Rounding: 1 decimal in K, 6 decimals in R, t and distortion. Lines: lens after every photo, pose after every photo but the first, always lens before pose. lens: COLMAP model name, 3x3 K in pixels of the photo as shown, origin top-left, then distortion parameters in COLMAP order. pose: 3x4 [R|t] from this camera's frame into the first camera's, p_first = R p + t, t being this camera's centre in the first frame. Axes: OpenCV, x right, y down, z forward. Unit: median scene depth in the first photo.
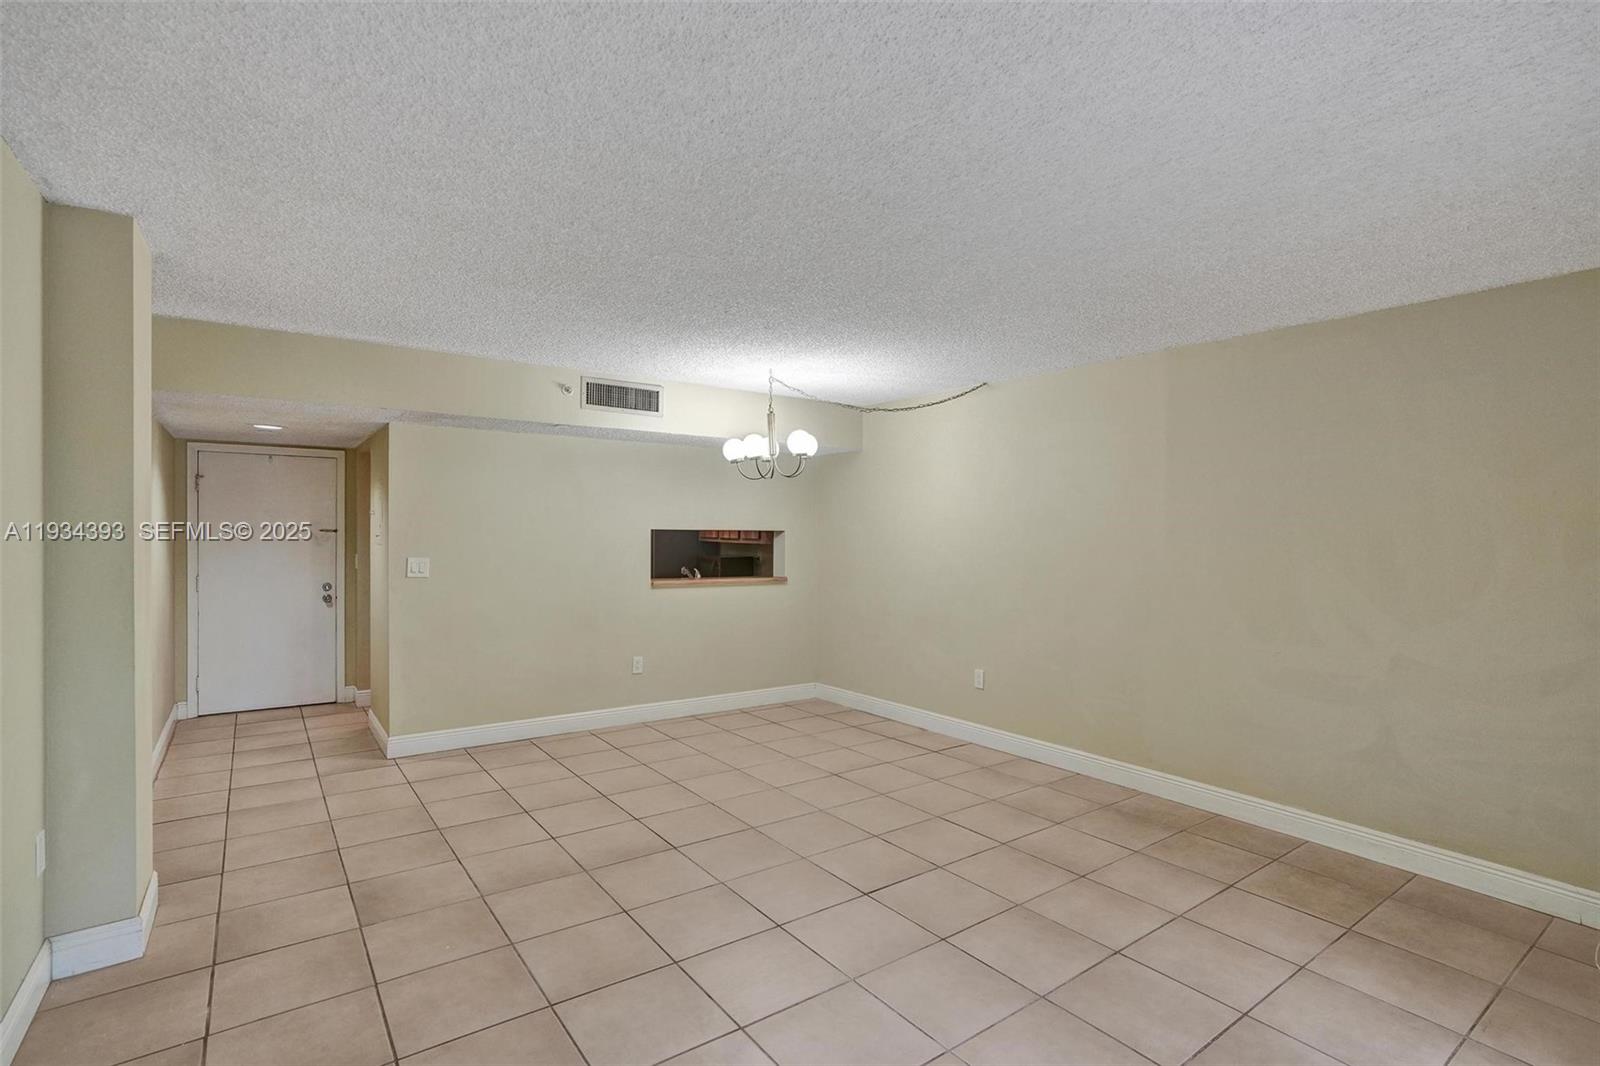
lens RADIAL K [[770.7, 0, 806.4], [0, 770.7, 536.4], [0, 0, 1]] dist [-0.061855, 0.041008]
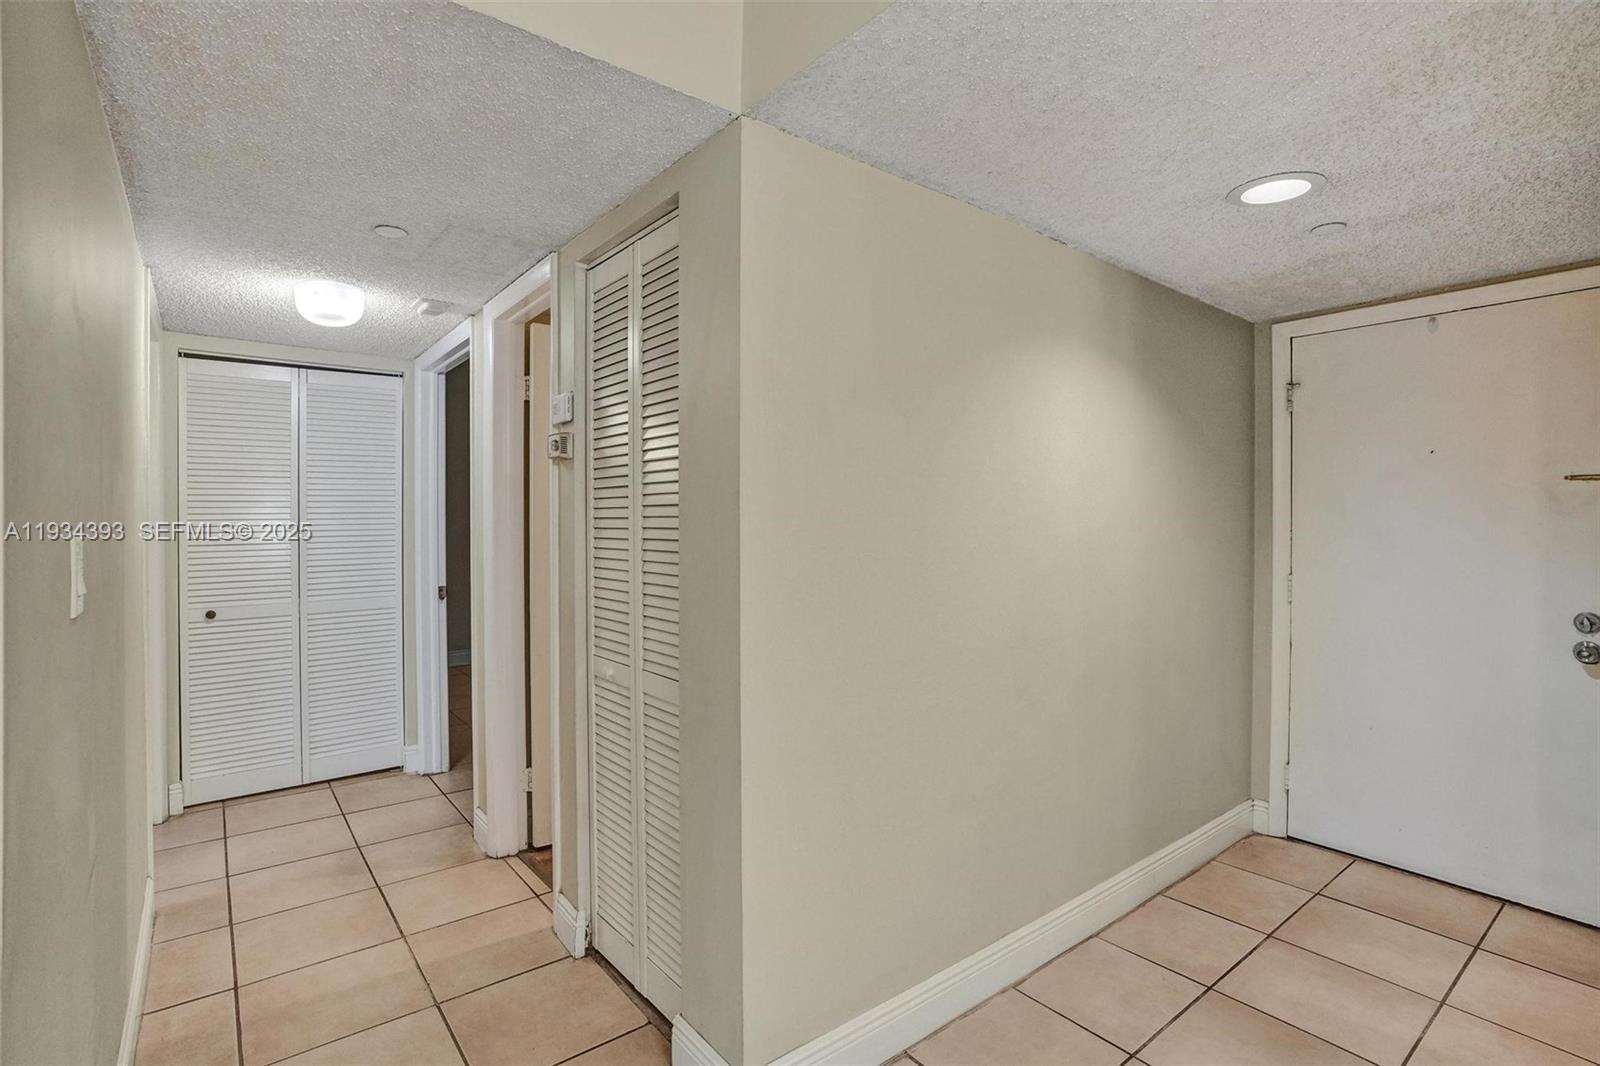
lens RADIAL K [[770.7, 0, 806.4], [0, 770.7, 536.4], [0, 0, 1]] dist [-0.061855, 0.041008]
pose [[0.036371, 0.007245, -0.999312, -0.345157], [-0.006085, 0.999957, 0.007028, 0.029016], [0.999320, 0.005825, 0.036413, 0.764153]]
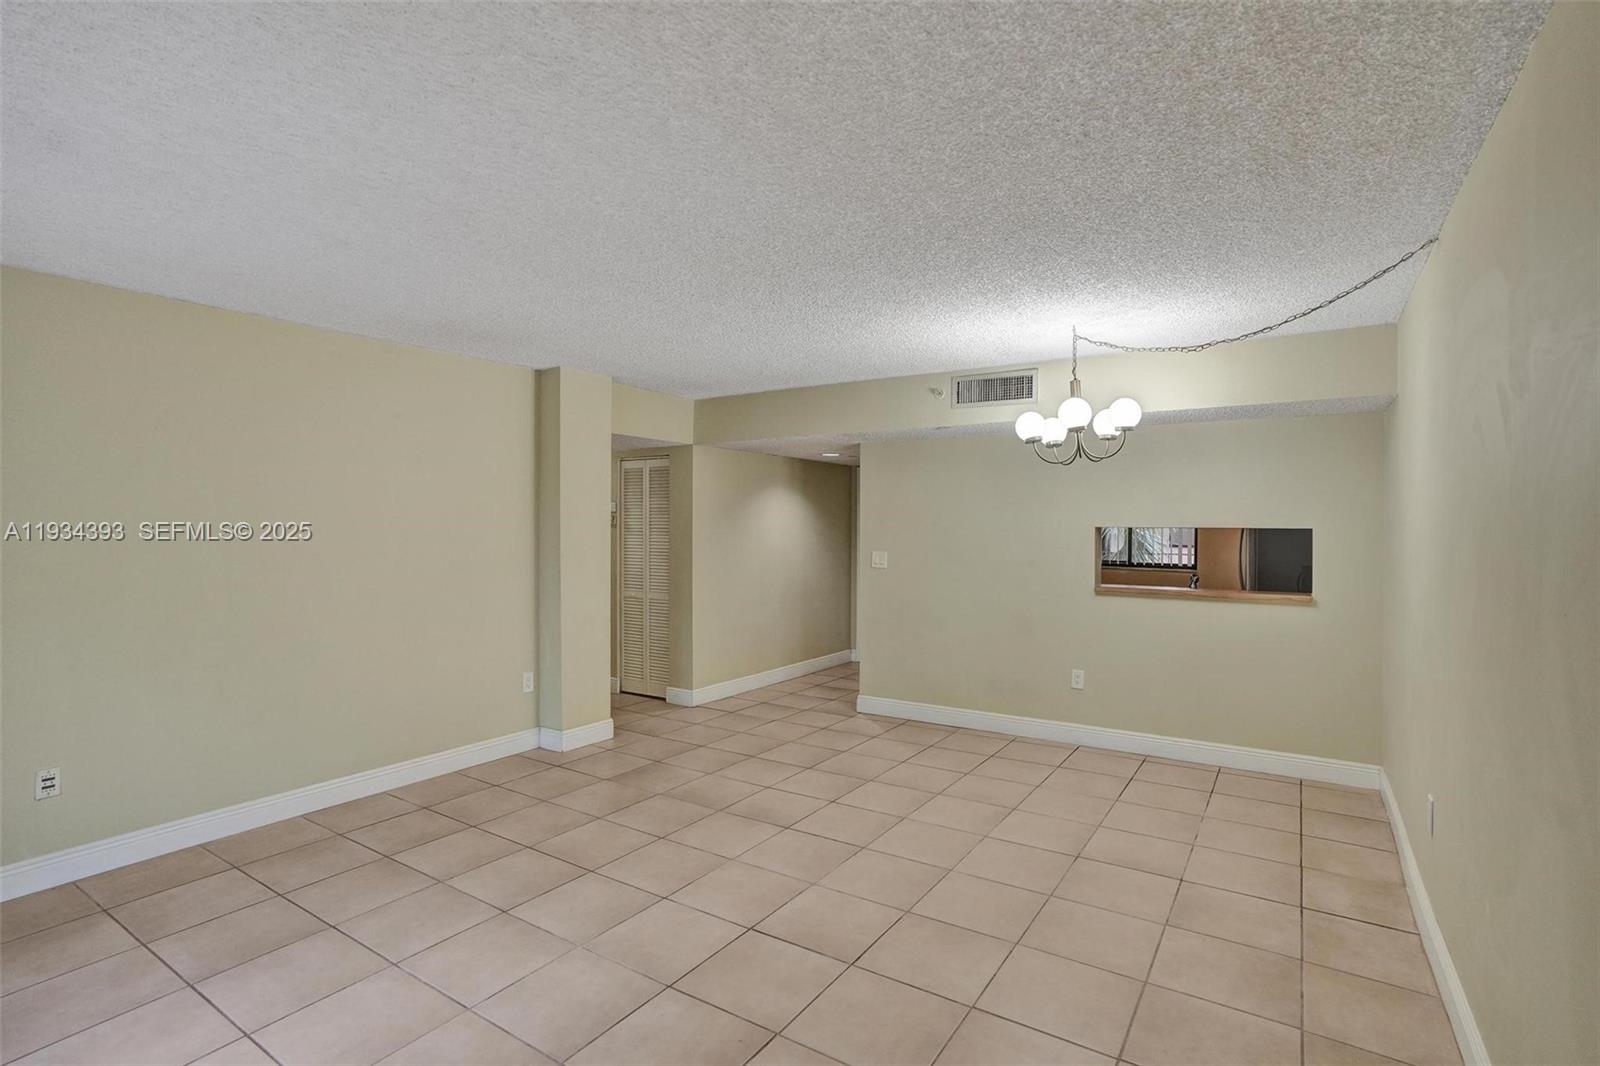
lens RADIAL K [[770.7, 0, 806.4], [0, 770.7, 536.4], [0, 0, 1]] dist [-0.061855, 0.041008]
pose [[0.351373, 0.007425, -0.936206, 0.604885], [-0.006029, 0.999966, 0.005669, -0.002765], [0.936216, 0.003652, 0.351406, 0.472957]]
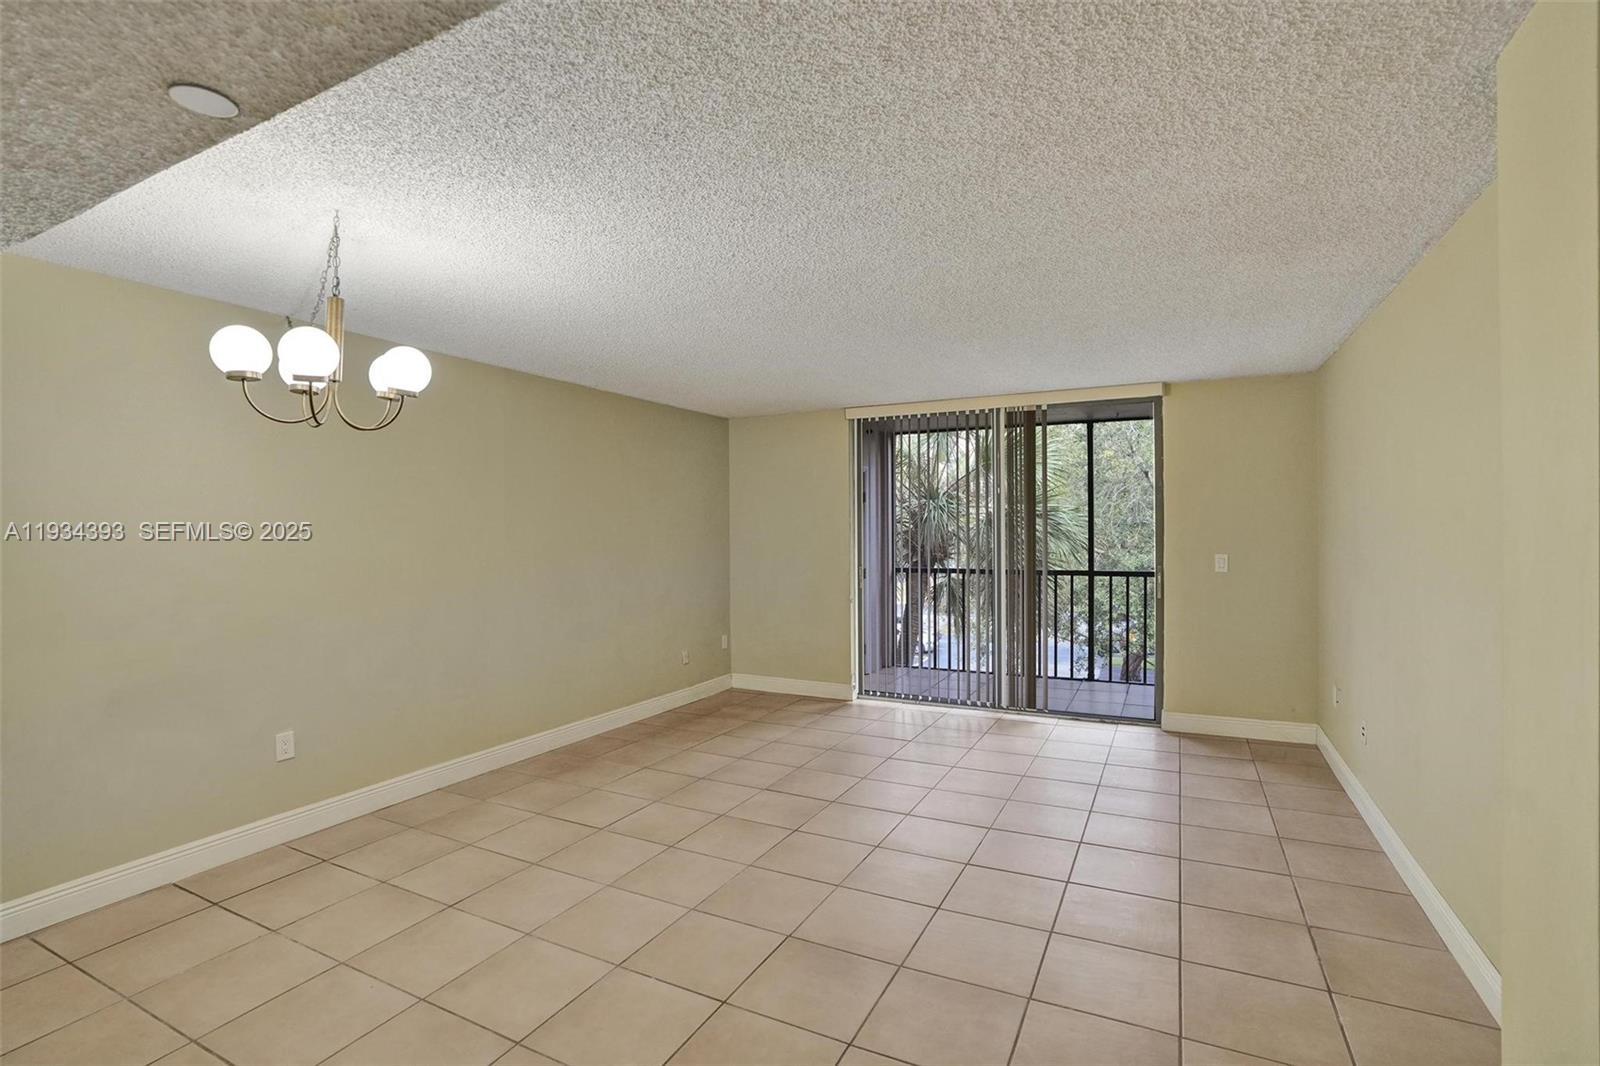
lens RADIAL K [[736.1, 0, 811.9], [0, 736.1, 533.6], [0, 0, 1]] dist [-0.073253, 0.029707]
pose [[-0.449200, -0.012360, 0.893346, -0.614042], [0.008538, 0.999799, 0.018127, -0.014489], [-0.893391, 0.015770, -0.449004, 0.950882]]
